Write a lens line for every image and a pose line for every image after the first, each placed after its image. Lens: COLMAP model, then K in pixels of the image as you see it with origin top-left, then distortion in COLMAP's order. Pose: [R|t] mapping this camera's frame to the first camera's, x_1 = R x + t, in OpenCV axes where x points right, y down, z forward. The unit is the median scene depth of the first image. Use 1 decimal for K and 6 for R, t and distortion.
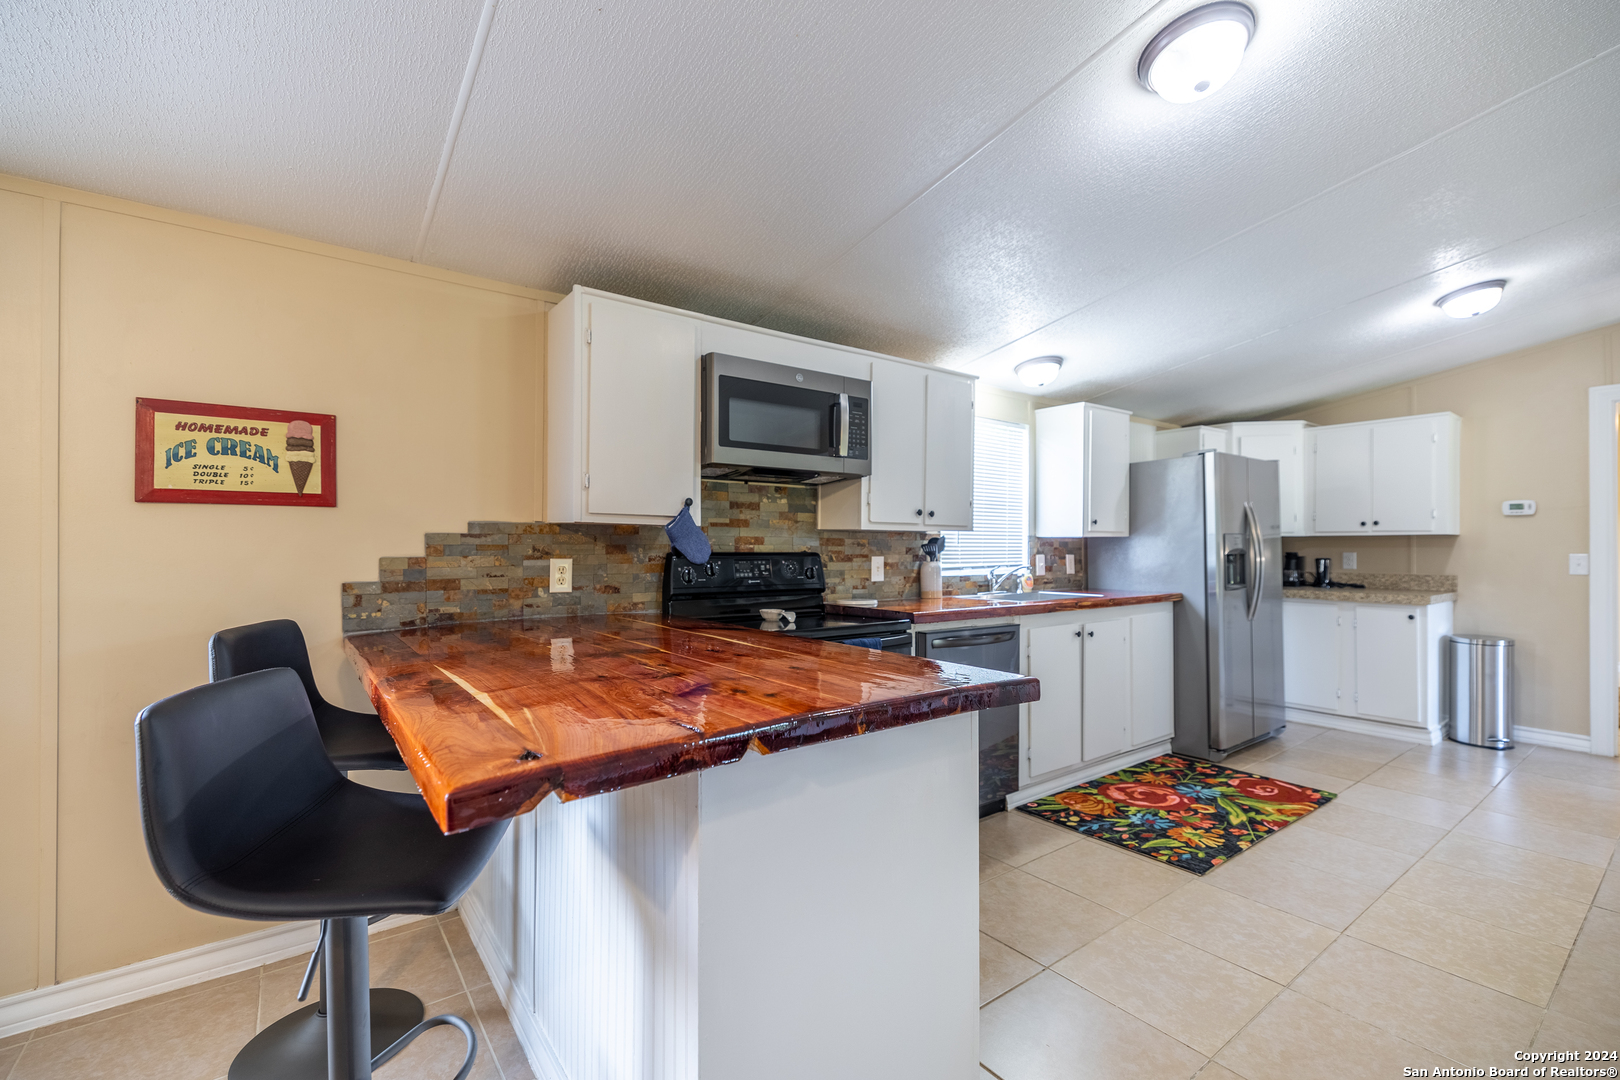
lens RADIAL K [[694.9, 0, 821.1], [0, 694.9, 541.5], [0, 0, 1]] dist [-0.000143, -0.000142]
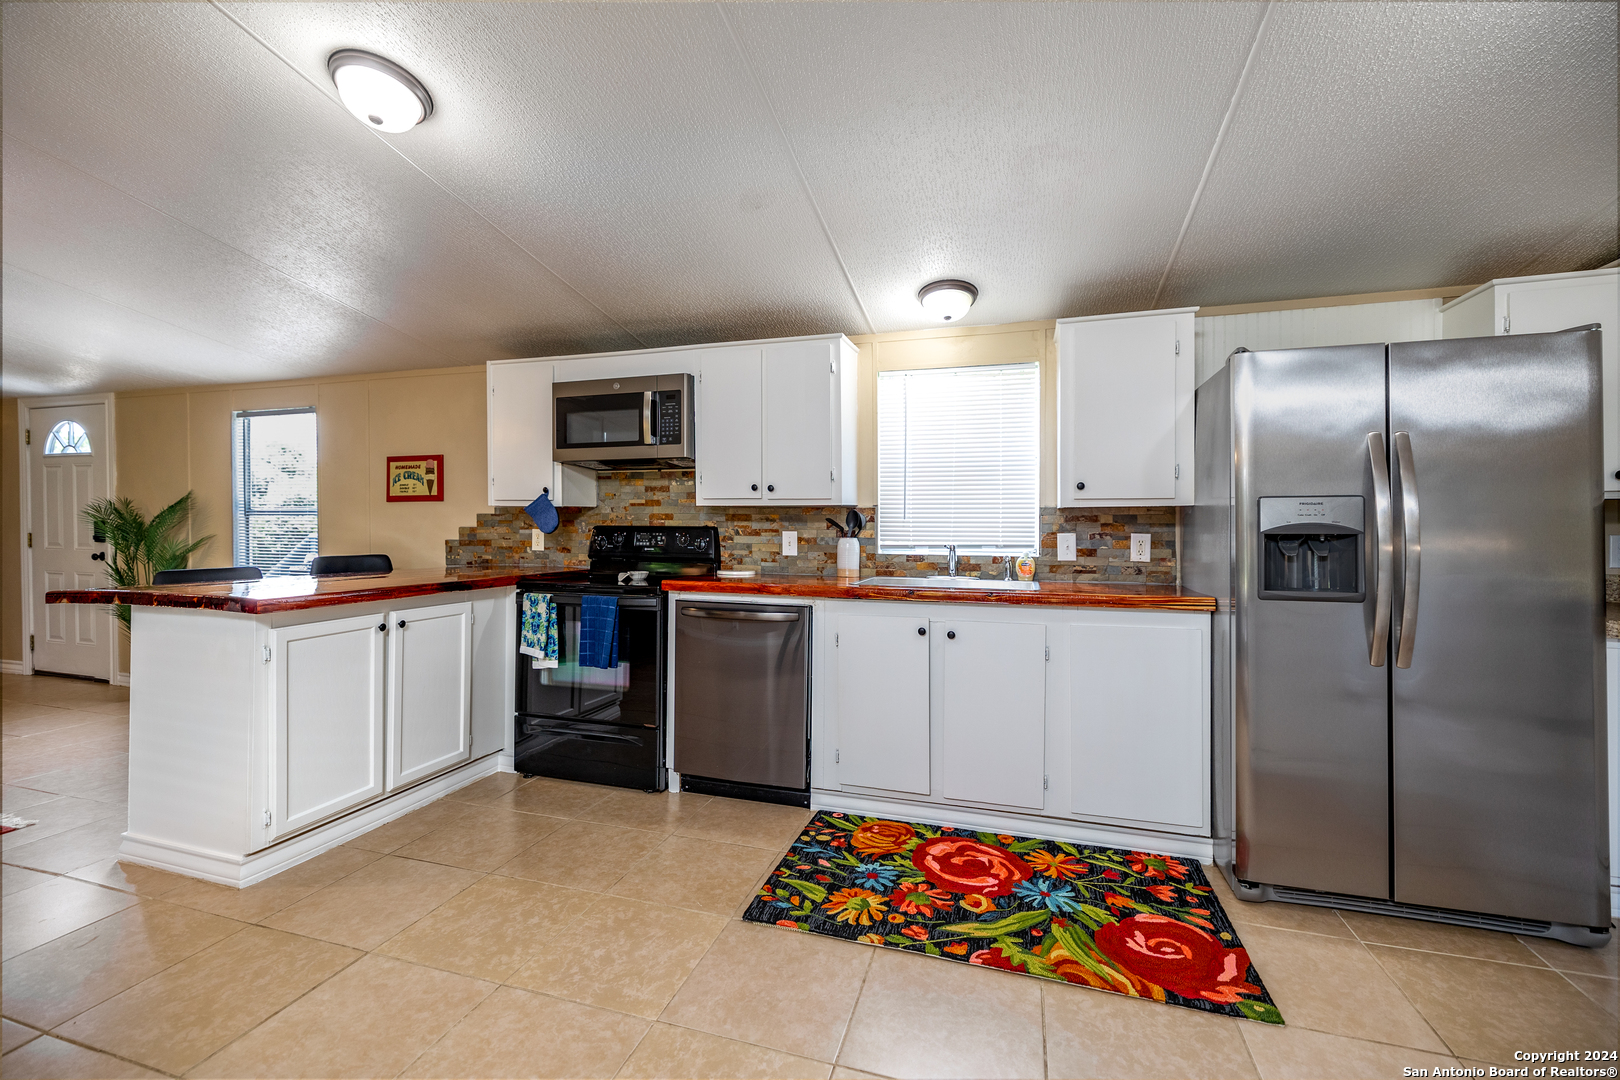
lens RADIAL K [[683.0, 0, 820.3], [0, 683.0, 527.9], [0, 0, 1]] dist [-0.001227, -0.000240]
pose [[0.589166, 0.002496, -0.808008, 1.048688], [0.002135, 0.999987, 0.004646, 0.013555], [0.808009, -0.004463, 0.589153, 0.507569]]
